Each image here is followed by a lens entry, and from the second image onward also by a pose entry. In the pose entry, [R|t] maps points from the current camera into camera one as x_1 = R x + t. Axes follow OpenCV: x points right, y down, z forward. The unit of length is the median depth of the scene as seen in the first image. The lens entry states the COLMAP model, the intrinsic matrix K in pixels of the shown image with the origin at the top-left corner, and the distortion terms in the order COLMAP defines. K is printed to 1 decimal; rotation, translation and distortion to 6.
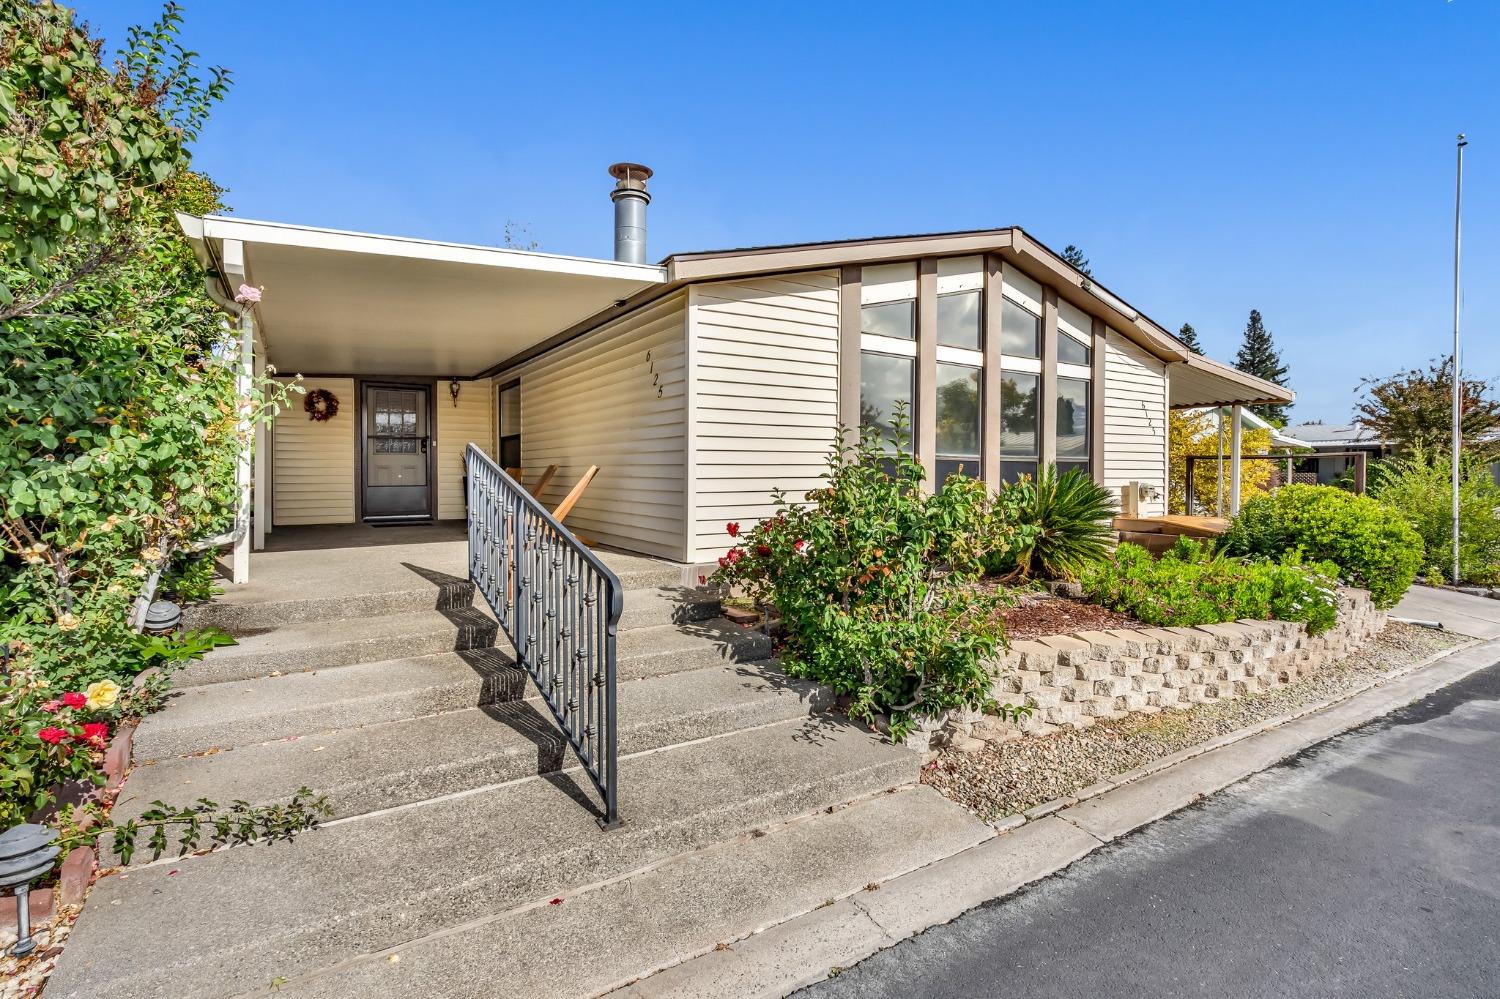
lens RADIAL K [[693.2, 0, 743.6], [0, 693.2, 484.6], [0, 0, 1]] dist [-0.005526, 0.002082]
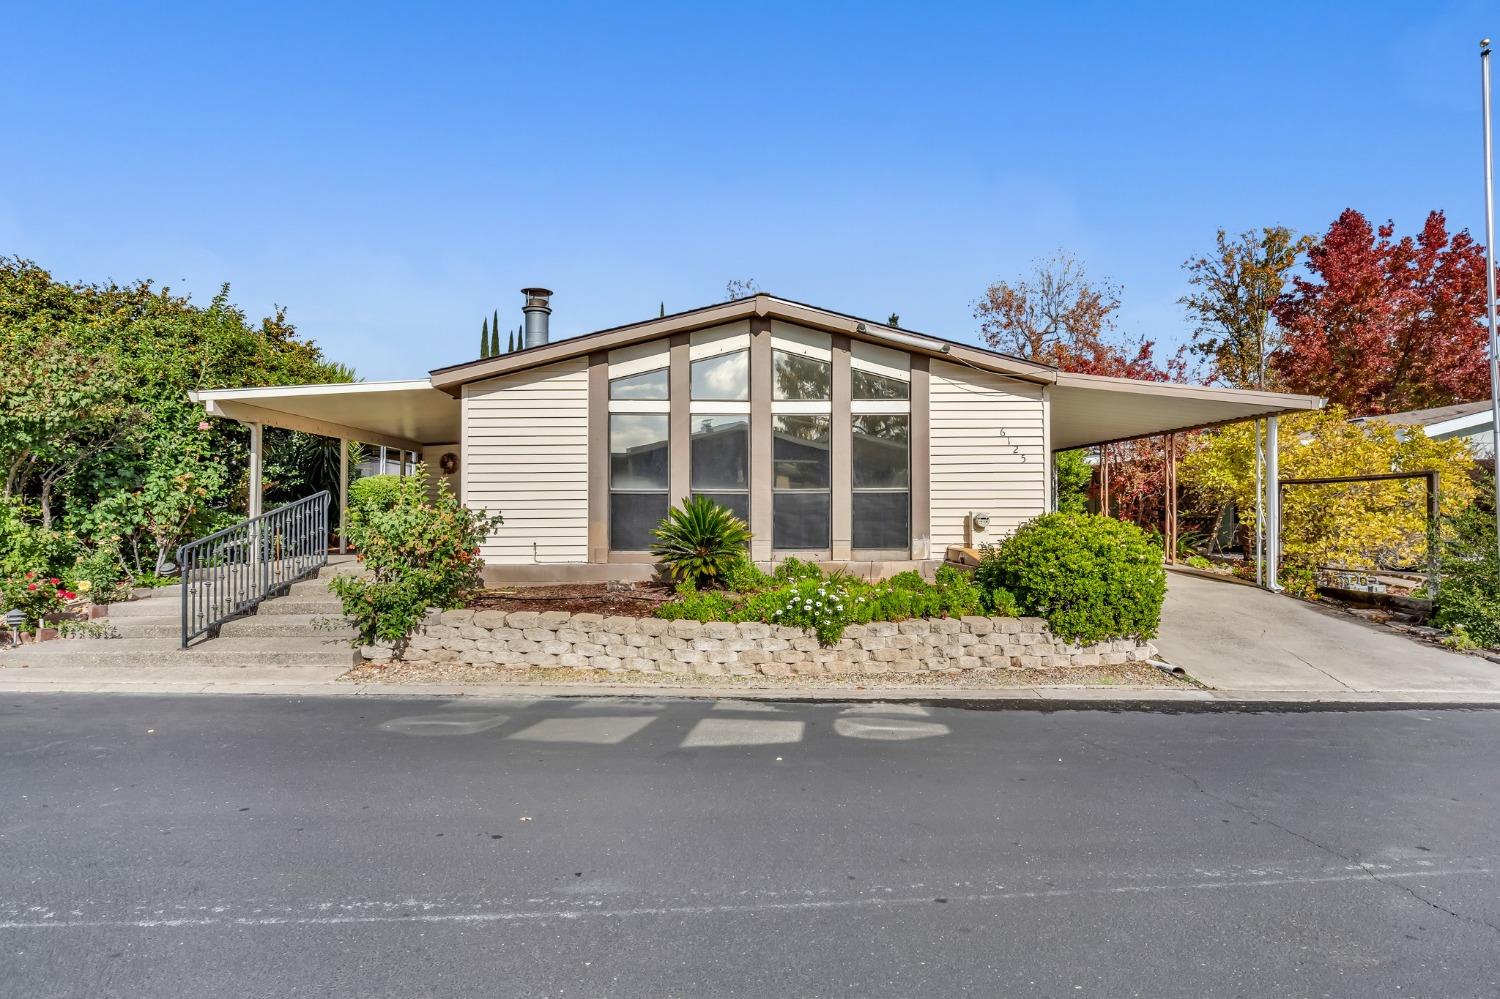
lens RADIAL K [[753.7, 0, 758.0], [0, 753.7, 506.9], [0, 0, 1]] dist [-0.004344, -0.000300]
pose [[0.867174, -0.012162, -0.497857, 1.520815], [-0.001308, 0.999643, -0.026699, 0.033281], [0.498004, 0.023804, 0.866848, -0.148804]]
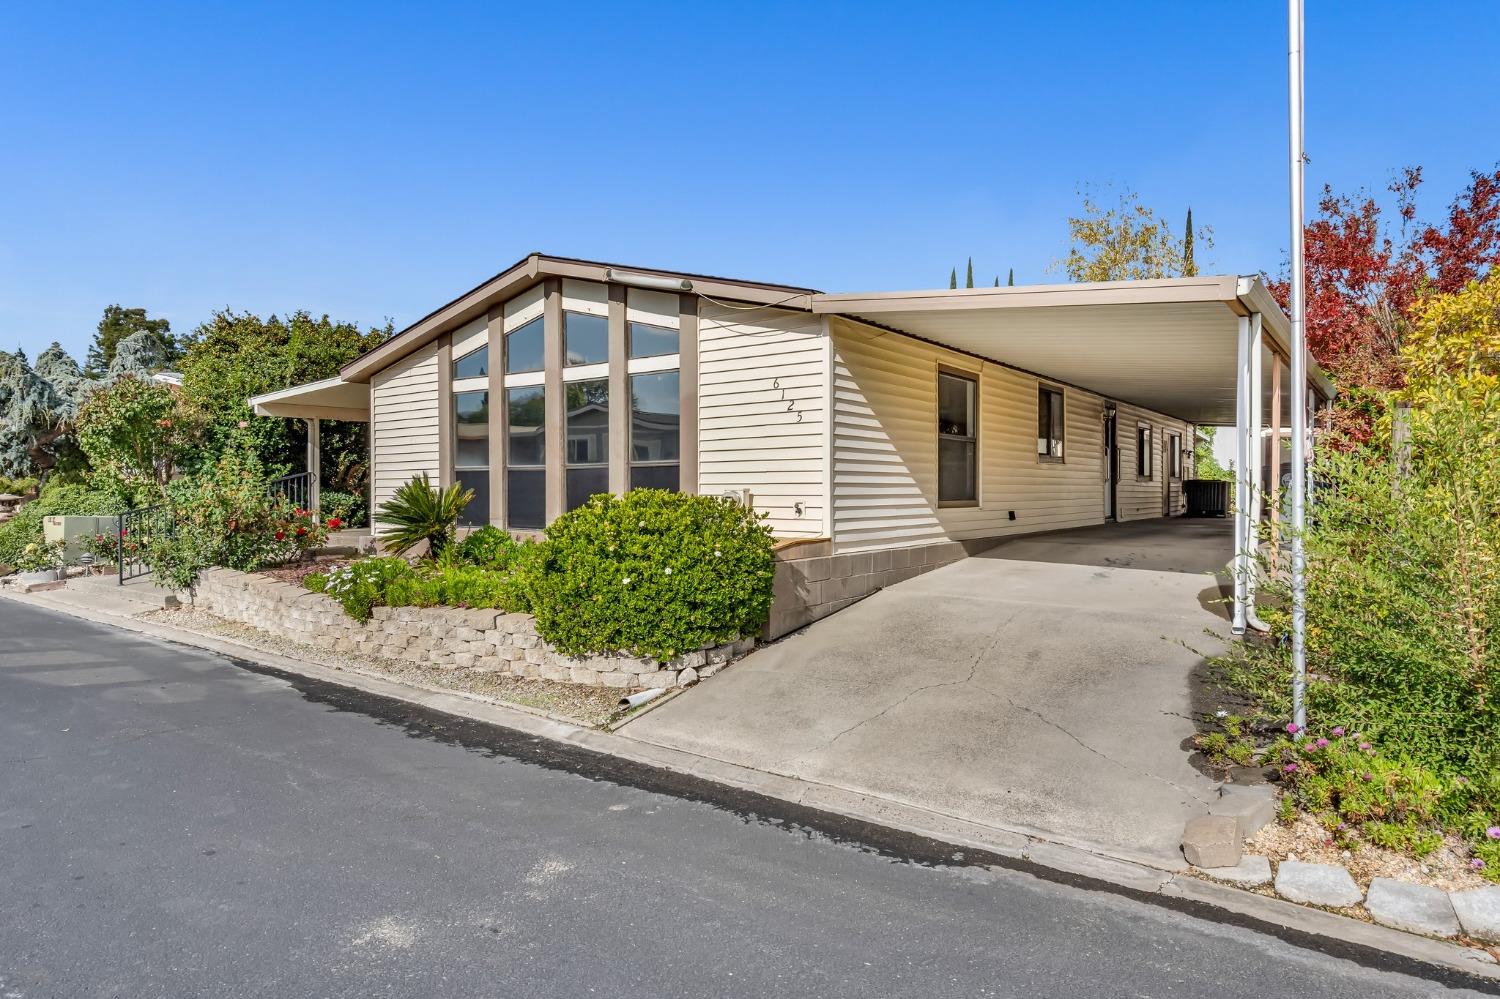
lens RADIAL K [[889.0, 0, 747.6], [0, 889.0, 500.2], [0, 0, 1]] dist [-0.000692, -0.000355]
pose [[0.376296, 0.002295, -0.926497, 2.713059], [-0.014789, 0.999884, -0.003529, 0.021669], [0.926382, 0.015030, 0.376286, 1.179915]]
